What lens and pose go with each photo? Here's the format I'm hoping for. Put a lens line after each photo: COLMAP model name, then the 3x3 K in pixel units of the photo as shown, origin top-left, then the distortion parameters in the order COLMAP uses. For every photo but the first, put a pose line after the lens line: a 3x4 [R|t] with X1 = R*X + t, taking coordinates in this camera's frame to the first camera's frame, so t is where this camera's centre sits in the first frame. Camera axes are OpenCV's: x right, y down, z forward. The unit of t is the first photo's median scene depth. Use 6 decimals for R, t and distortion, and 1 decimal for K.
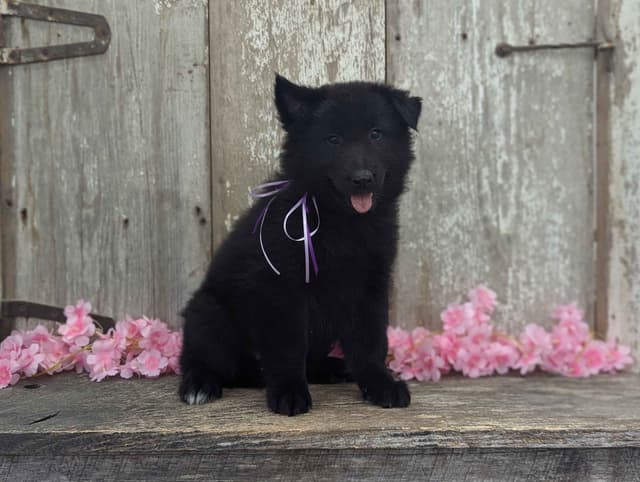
lens RADIAL K [[791.3, 0, 323.3], [0, 791.3, 227.4], [0, 0, 1]] dist [0.018169, 0.000000]
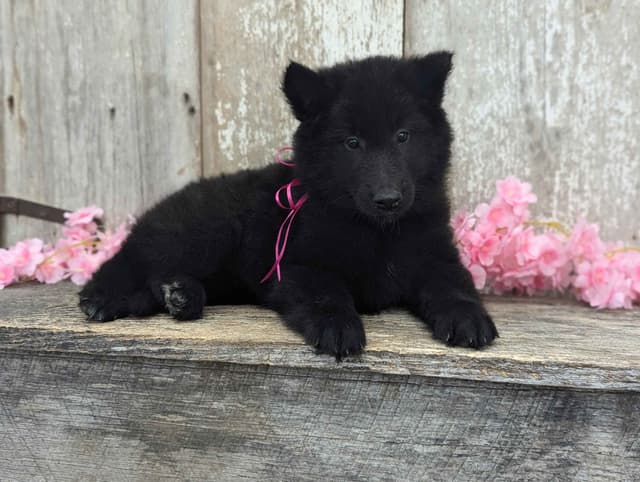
lens RADIAL K [[778.7, 0, 353.4], [0, 778.7, 269.7], [0, 0, 1]] dist [0.017336, 0.000000]
pose [[0.972845, 0.044949, -0.227050, 0.221932], [-0.021812, 0.994400, 0.103405, 0.073910], [0.230427, -0.095644, 0.968378, 0.196837]]
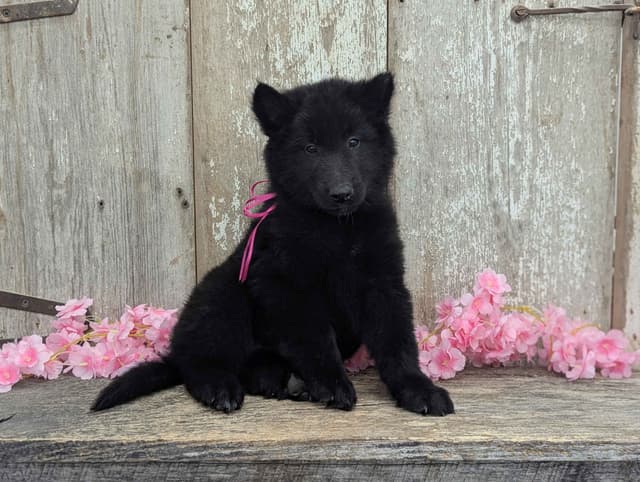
lens RADIAL K [[779.8, 0, 350.4], [0, 779.8, 269.1], [0, 0, 1]] dist [0.021773, 0.000000]
pose [[0.999952, 0.008264, -0.005237, 0.043883], [-0.007816, 0.996725, 0.080486, -0.006772], [0.005885, -0.080441, 0.996742, 0.097972]]
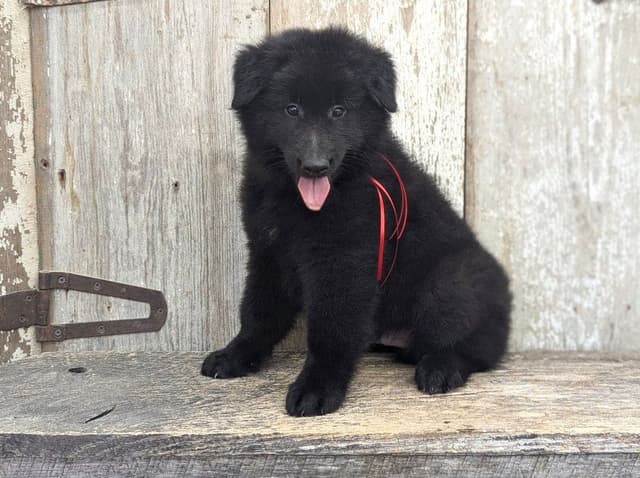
lens RADIAL K [[810.8, 0, 337.2], [0, 810.8, 212.1], [0, 0, 1]] dist [0.015198, 0.000000]
pose [[0.999902, 0.007980, 0.011522, -0.076643], [-0.008671, 0.998089, 0.061177, -0.034530], [-0.011012, -0.061271, 0.998060, 0.078119]]
